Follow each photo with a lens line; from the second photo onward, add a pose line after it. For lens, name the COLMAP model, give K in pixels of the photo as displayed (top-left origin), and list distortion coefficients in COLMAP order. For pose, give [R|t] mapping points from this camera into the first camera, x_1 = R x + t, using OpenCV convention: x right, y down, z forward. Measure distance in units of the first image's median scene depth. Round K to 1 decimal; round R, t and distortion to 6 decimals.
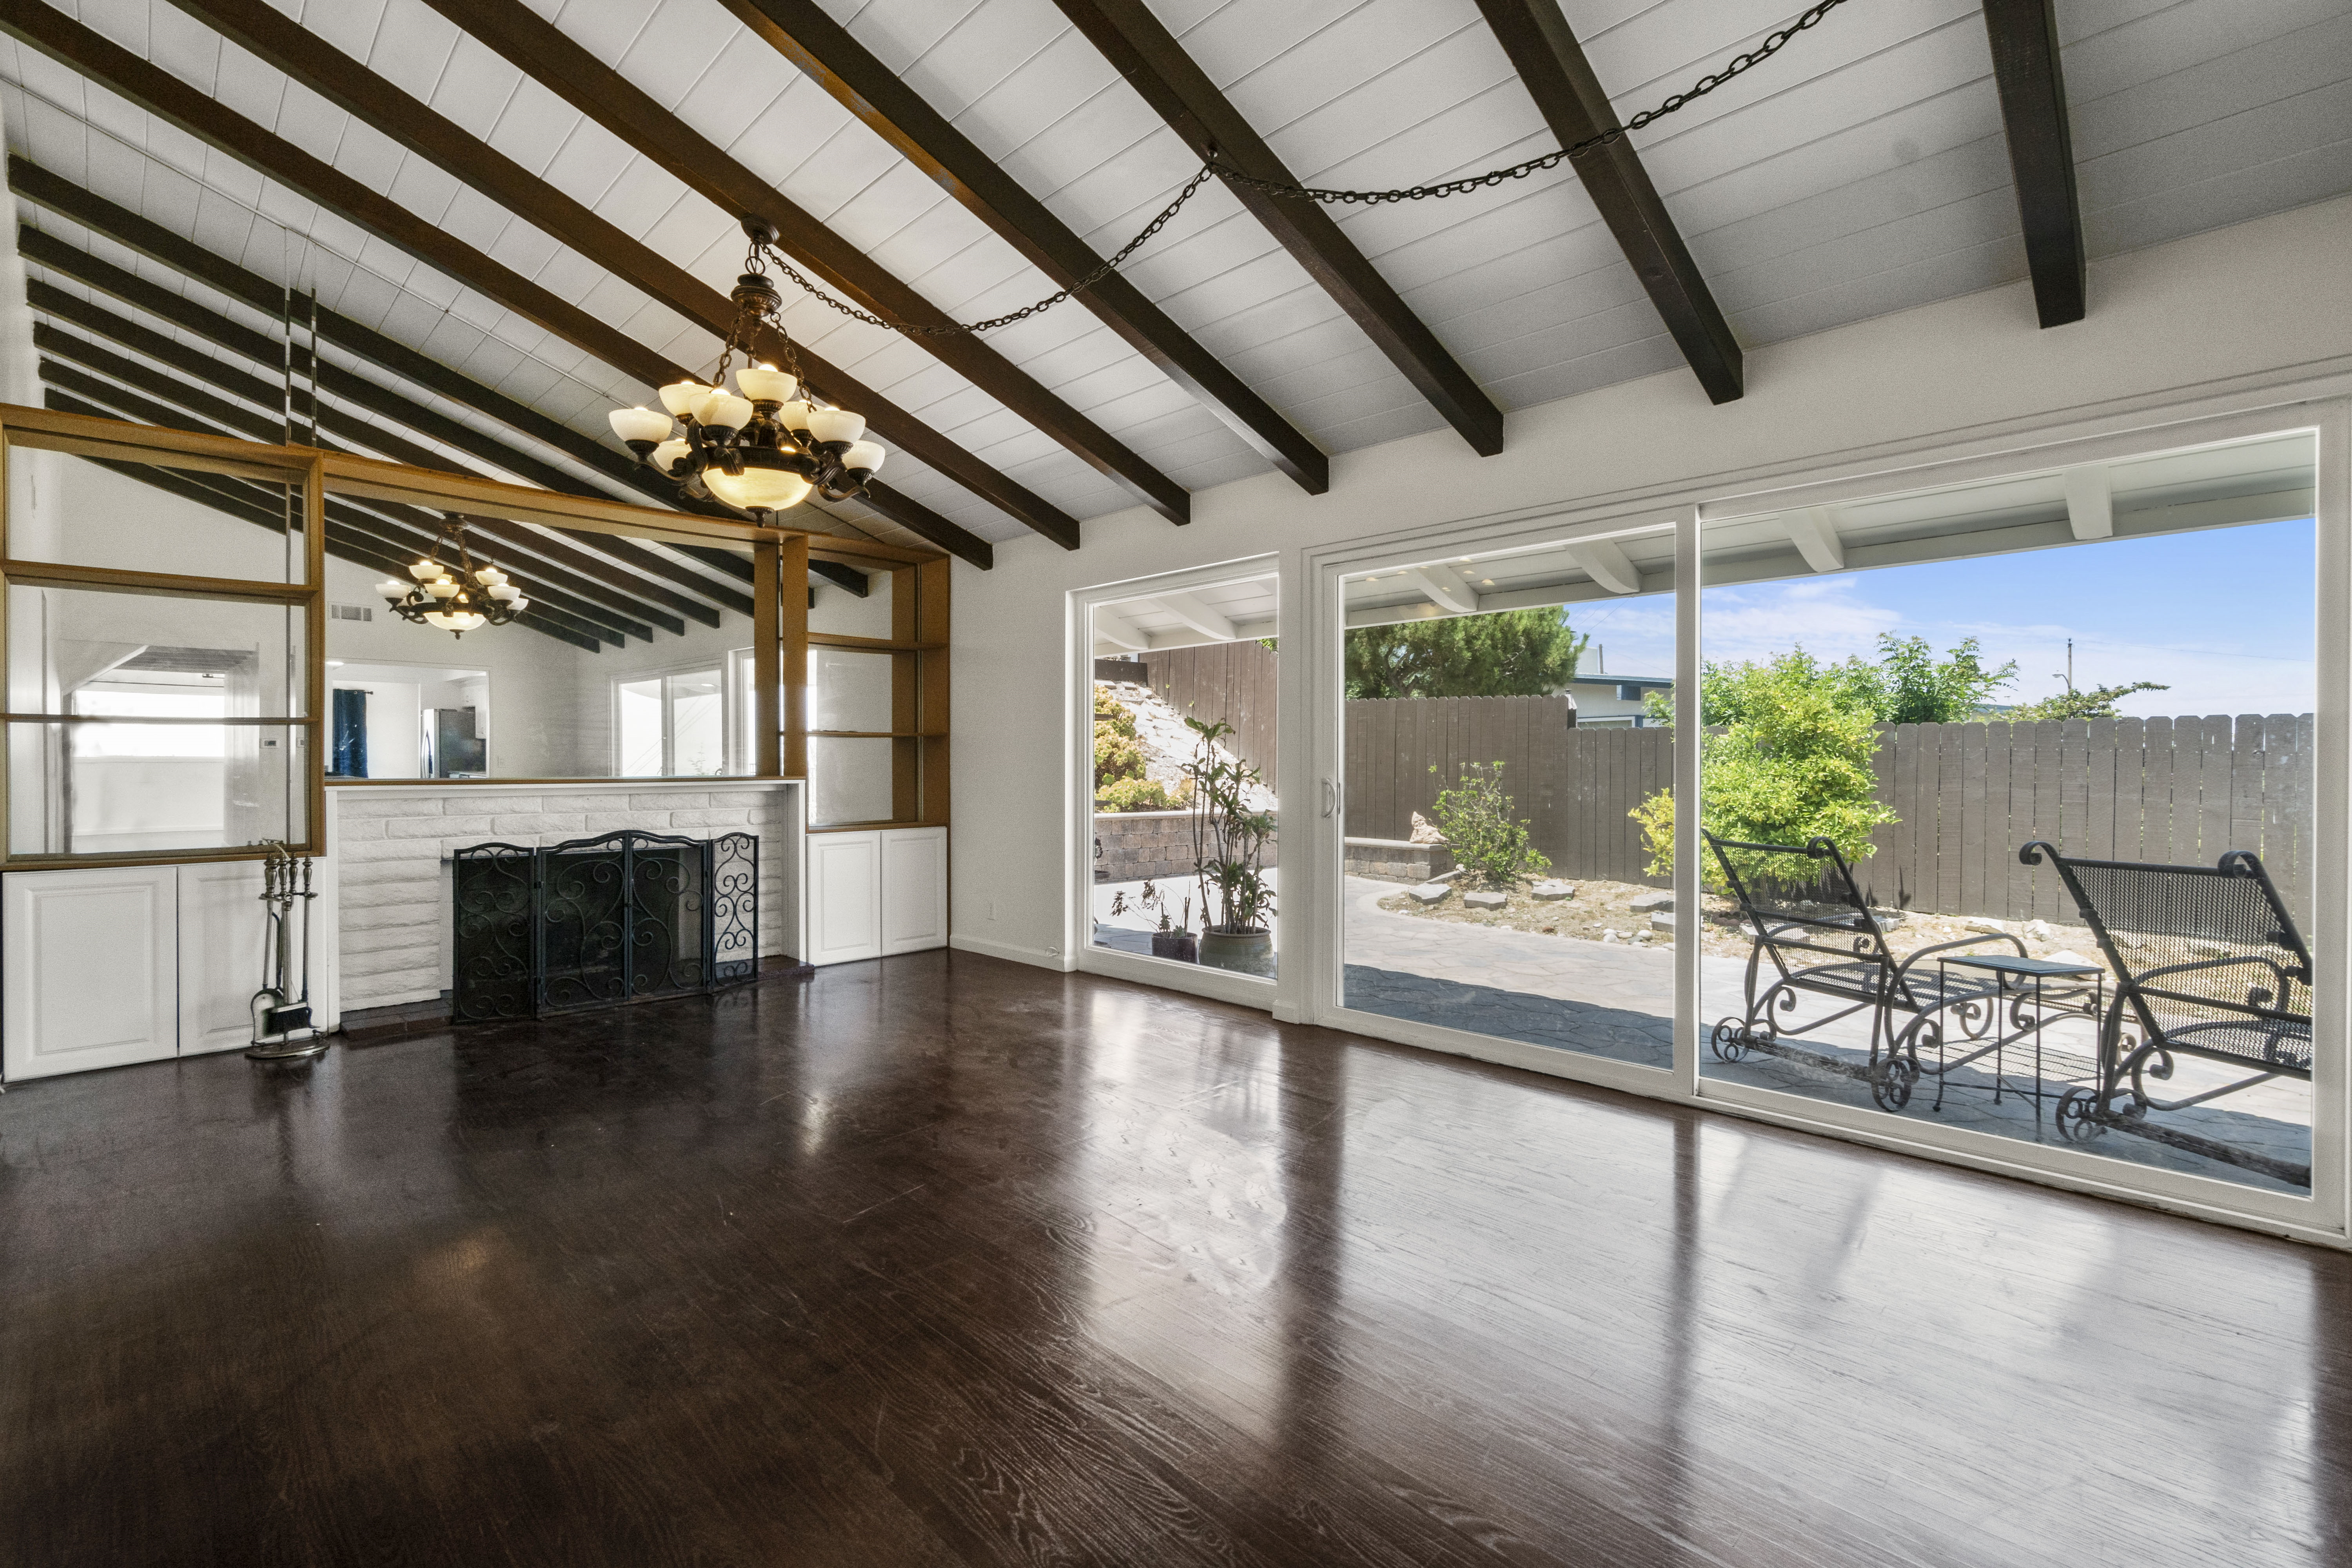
lens RADIAL K [[1024.0, 0, 1146.9], [0, 1024.0, 769.6], [0, 0, 1]] dist [-0.002671, 0.001289]
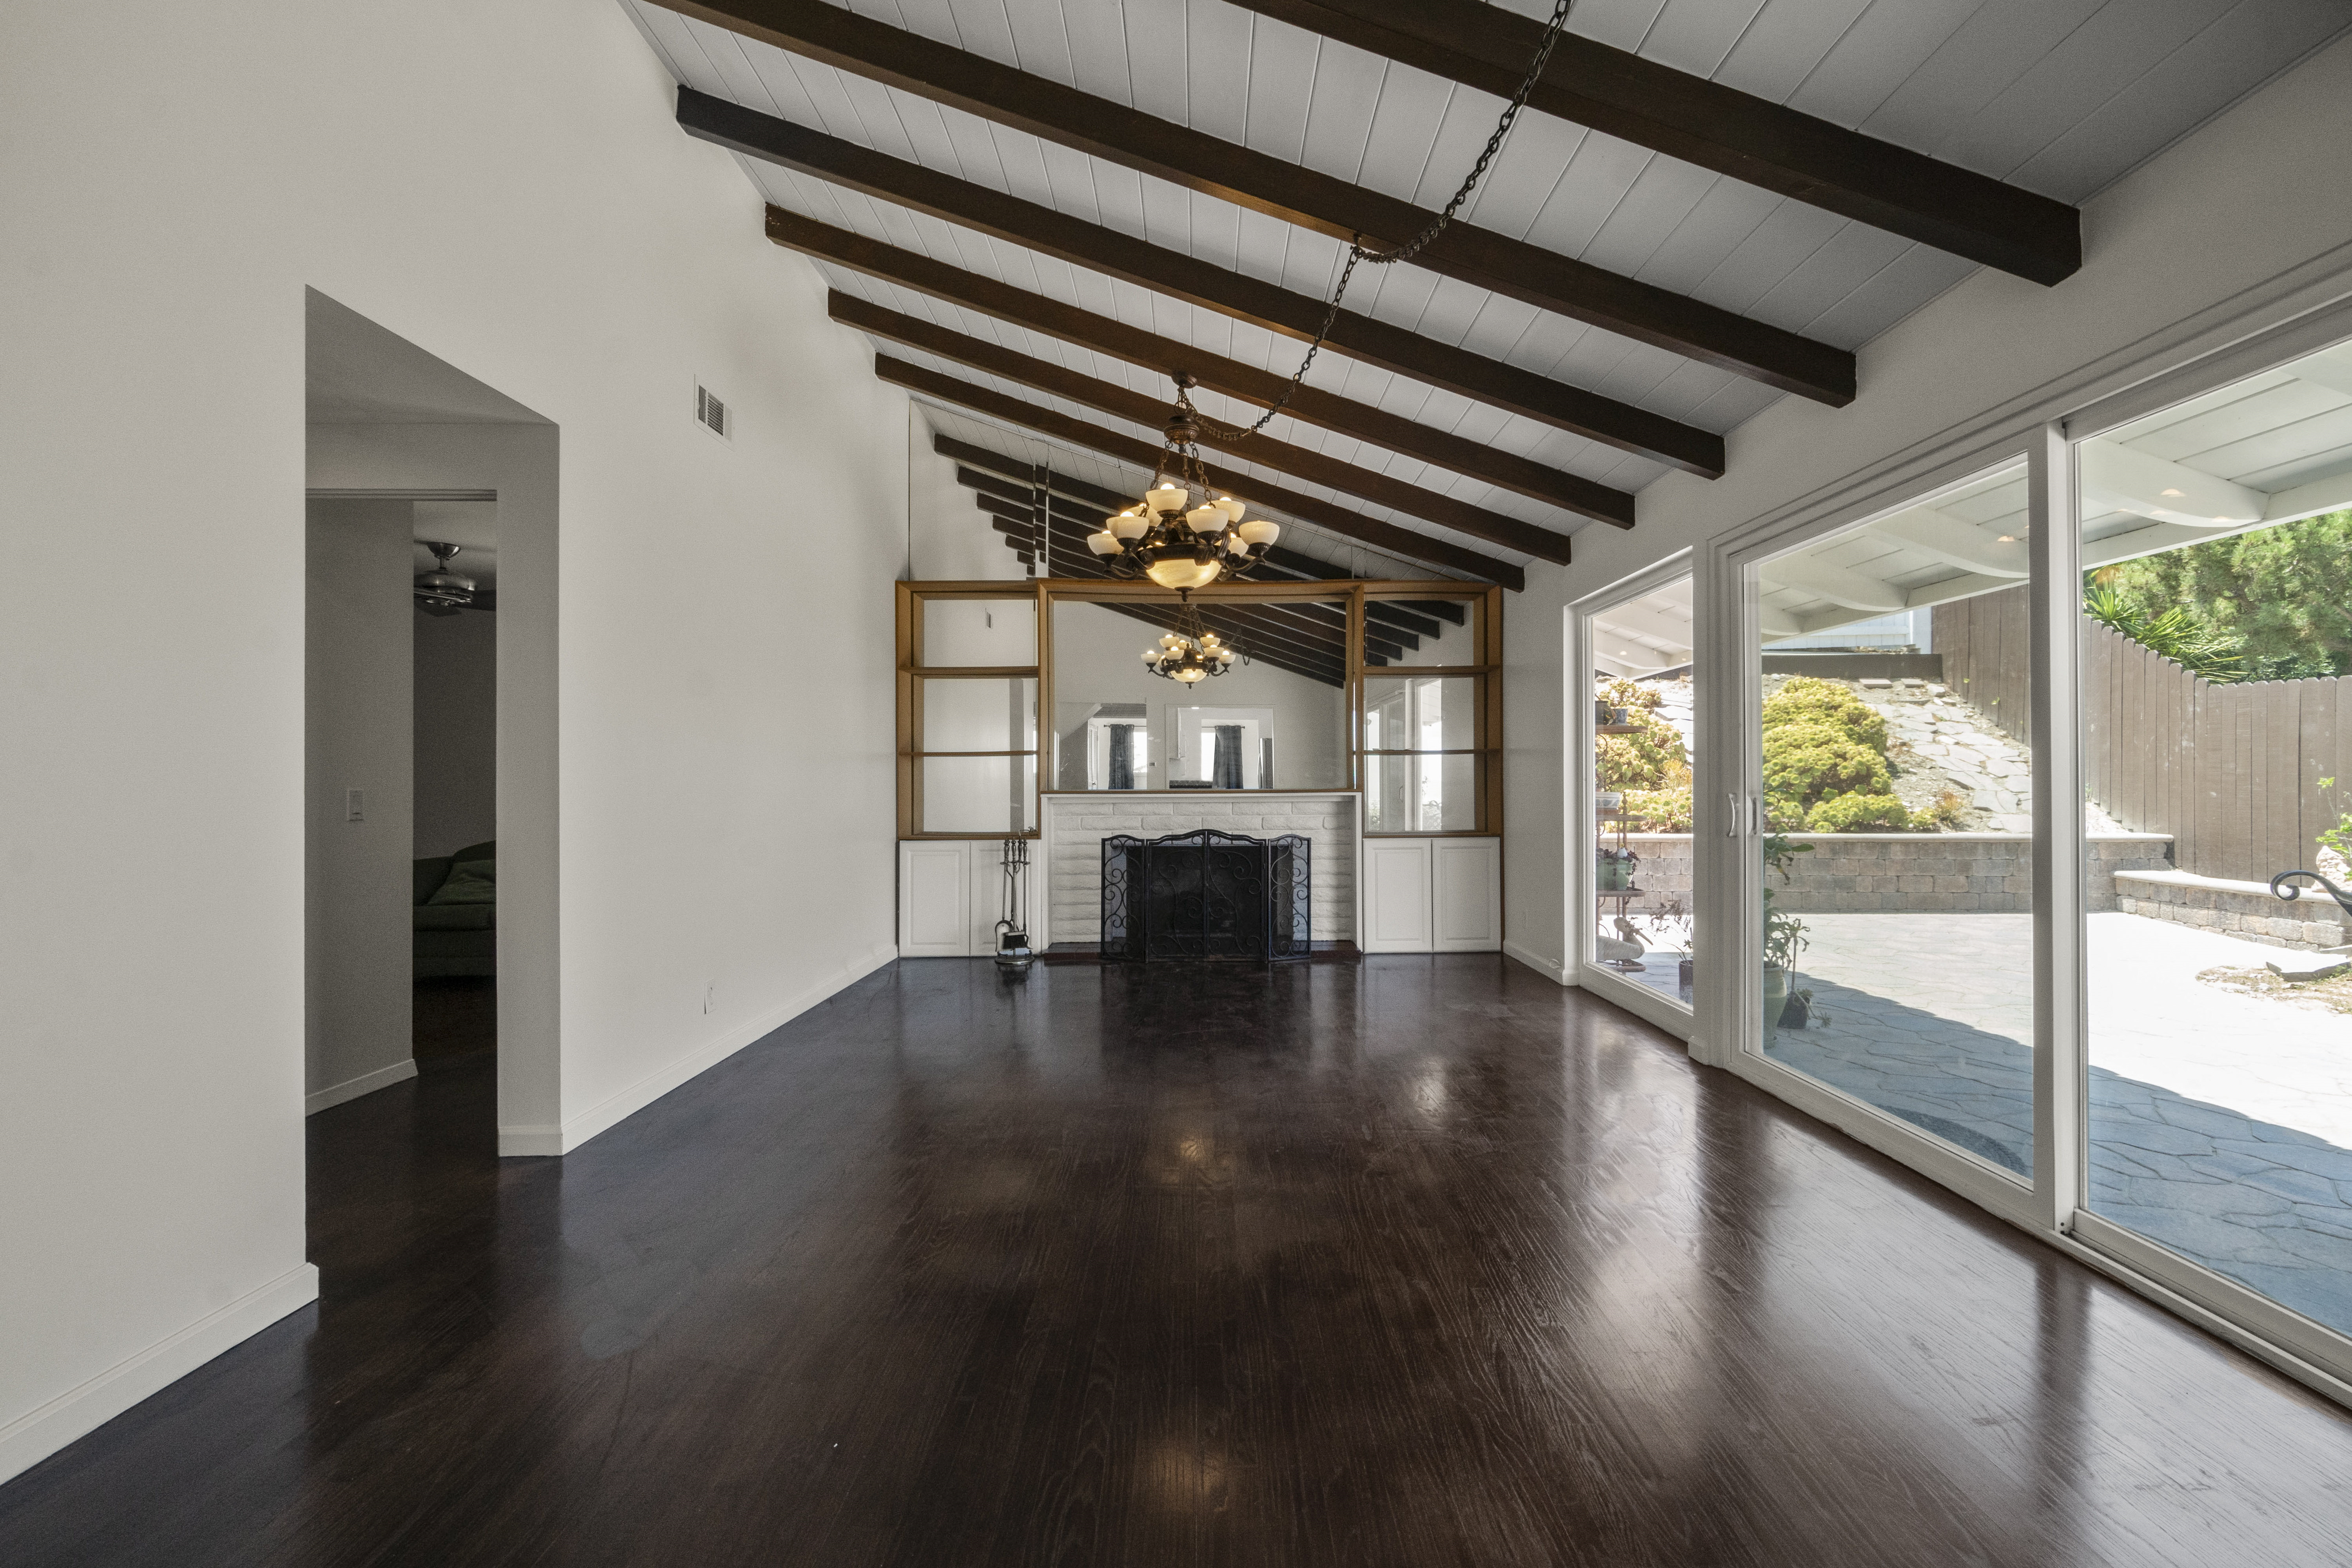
lens RADIAL K [[1024.0, 0, 1244.3], [0, 1024.0, 763.7], [0, 0, 1]] dist [-0.002671, 0.001289]
pose [[0.740142, -0.013273, -0.672319, 0.414674], [0.000098, 0.999807, -0.019631, 0.000450], [0.672450, 0.014464, 0.740001, 0.050768]]
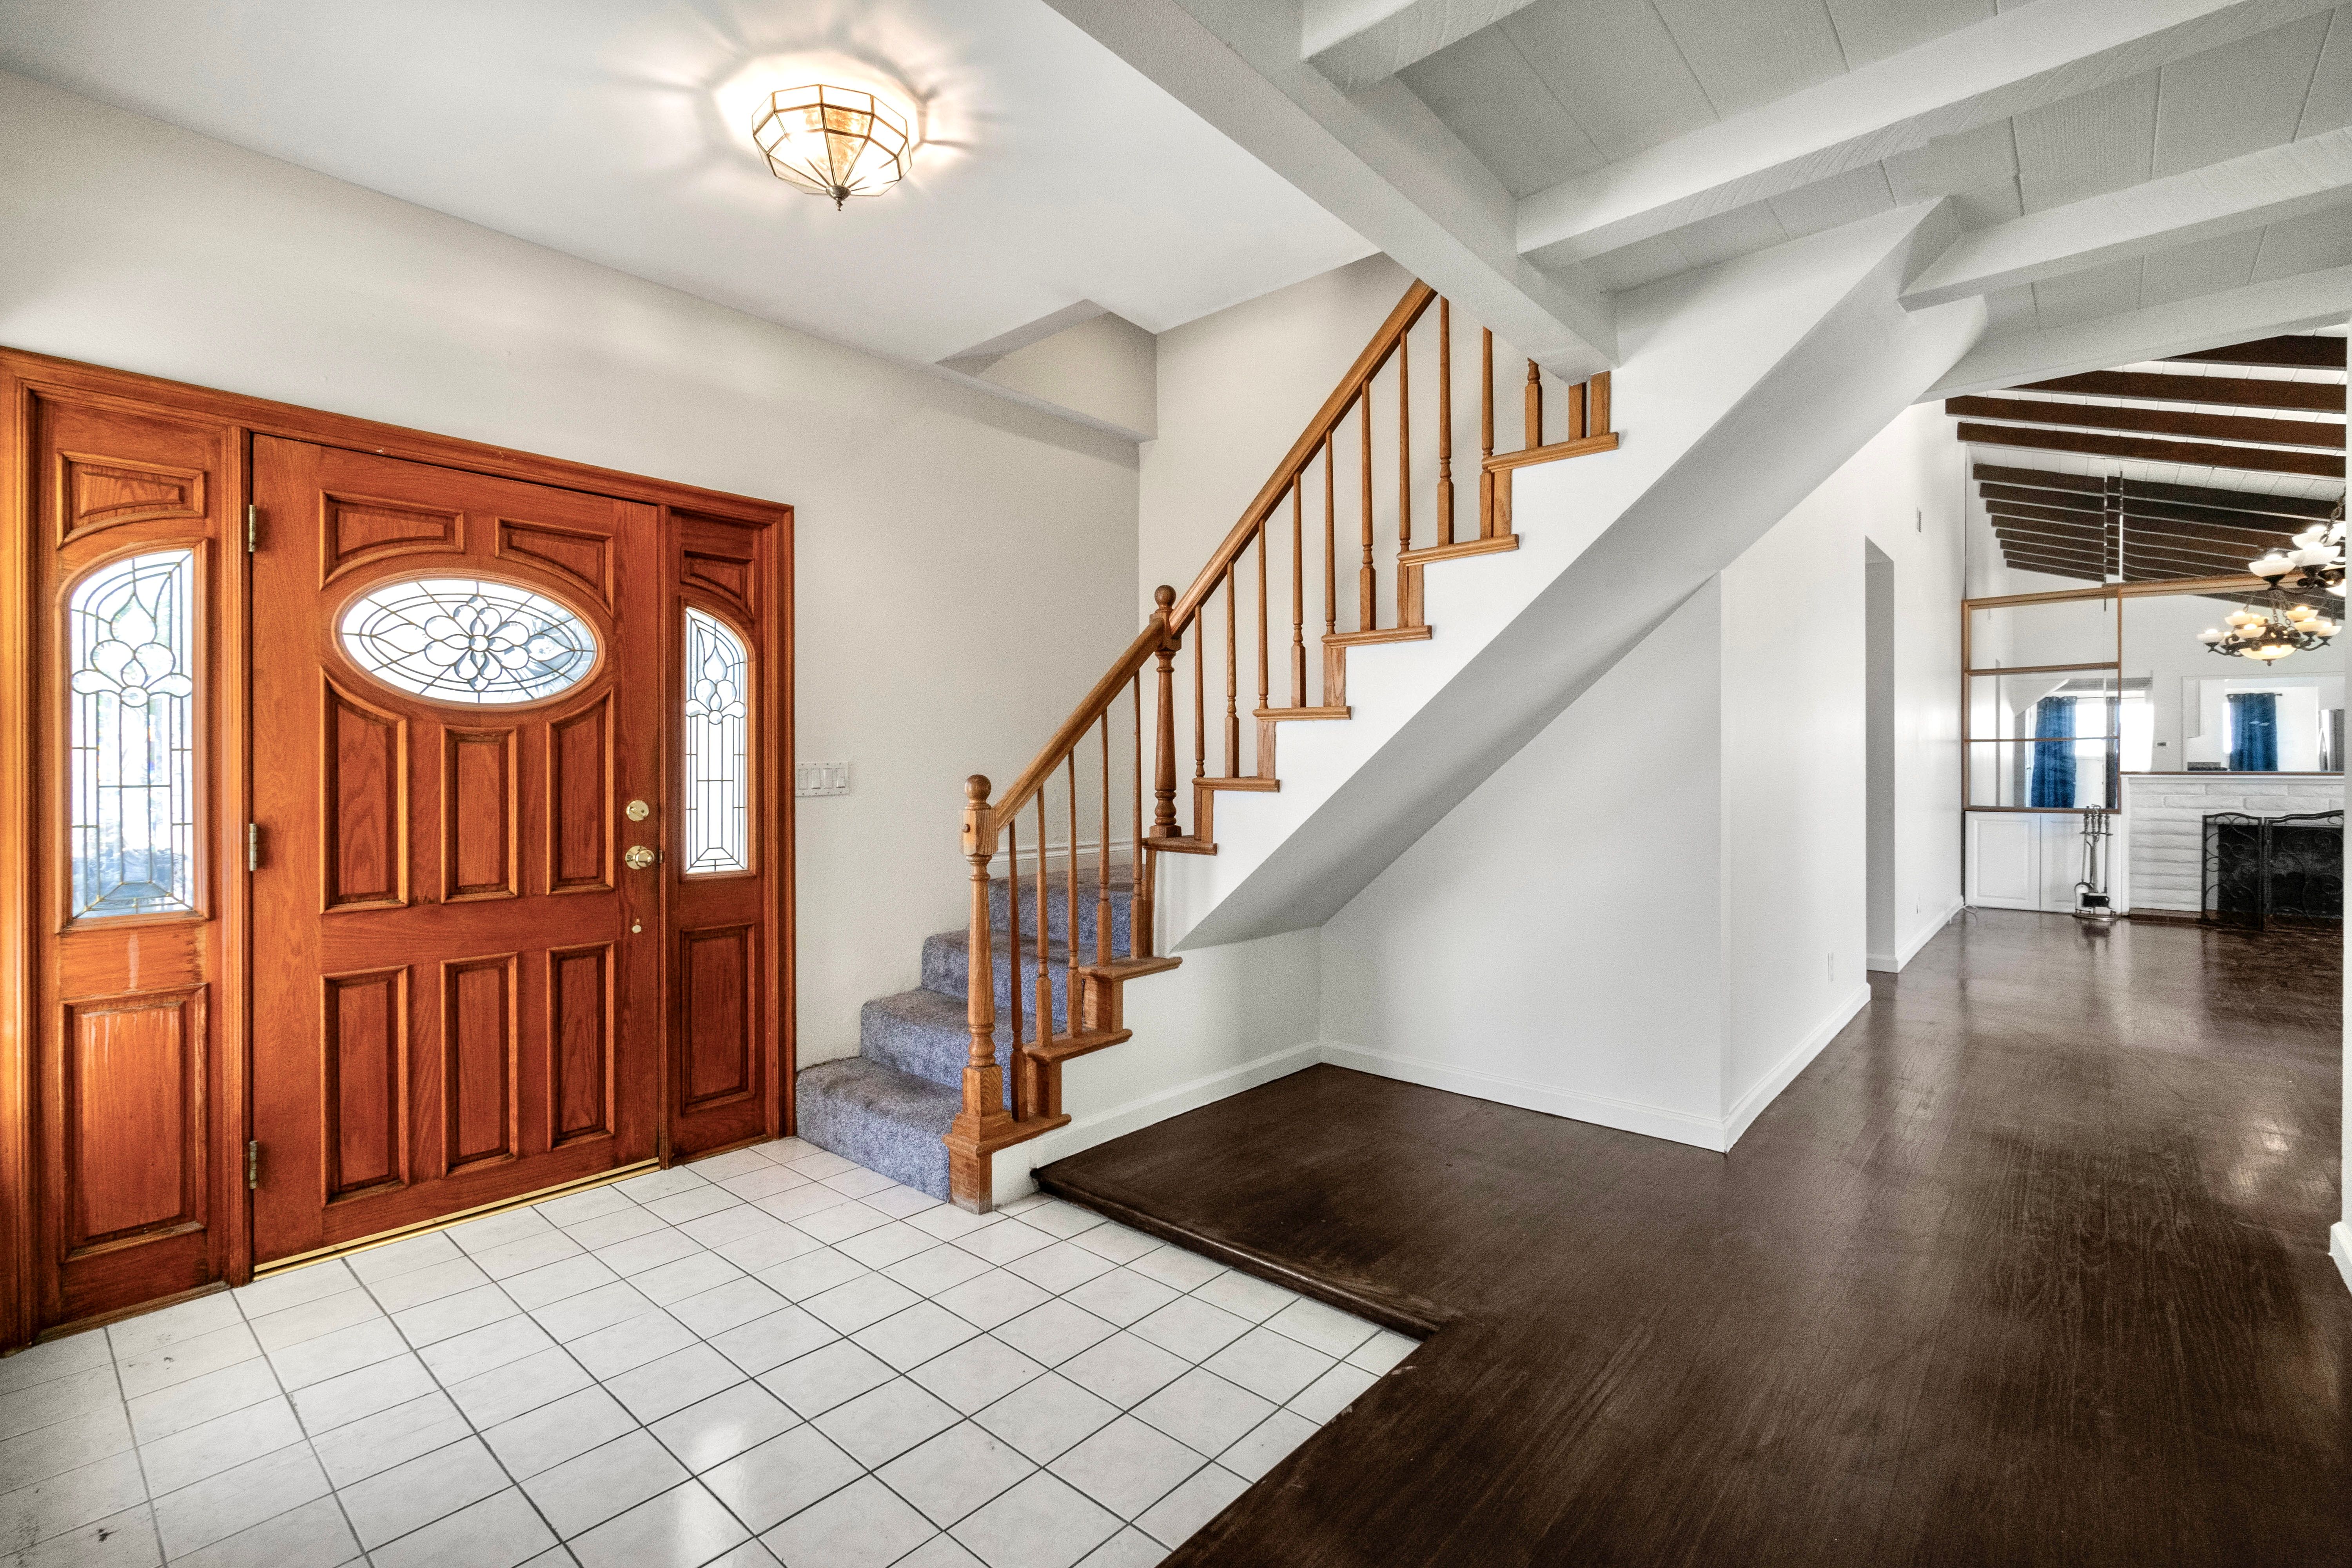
lens RADIAL K [[1024.0, 0, 1177.2], [0, 1024.0, 769.2], [0, 0, 1]] dist [-0.002671, 0.001289]
pose [[0.053663, 0.007913, -0.998528, 0.762319], [-0.003892, 0.999963, 0.007715, -0.000455], [0.998552, 0.003473, 0.053691, -0.630175]]
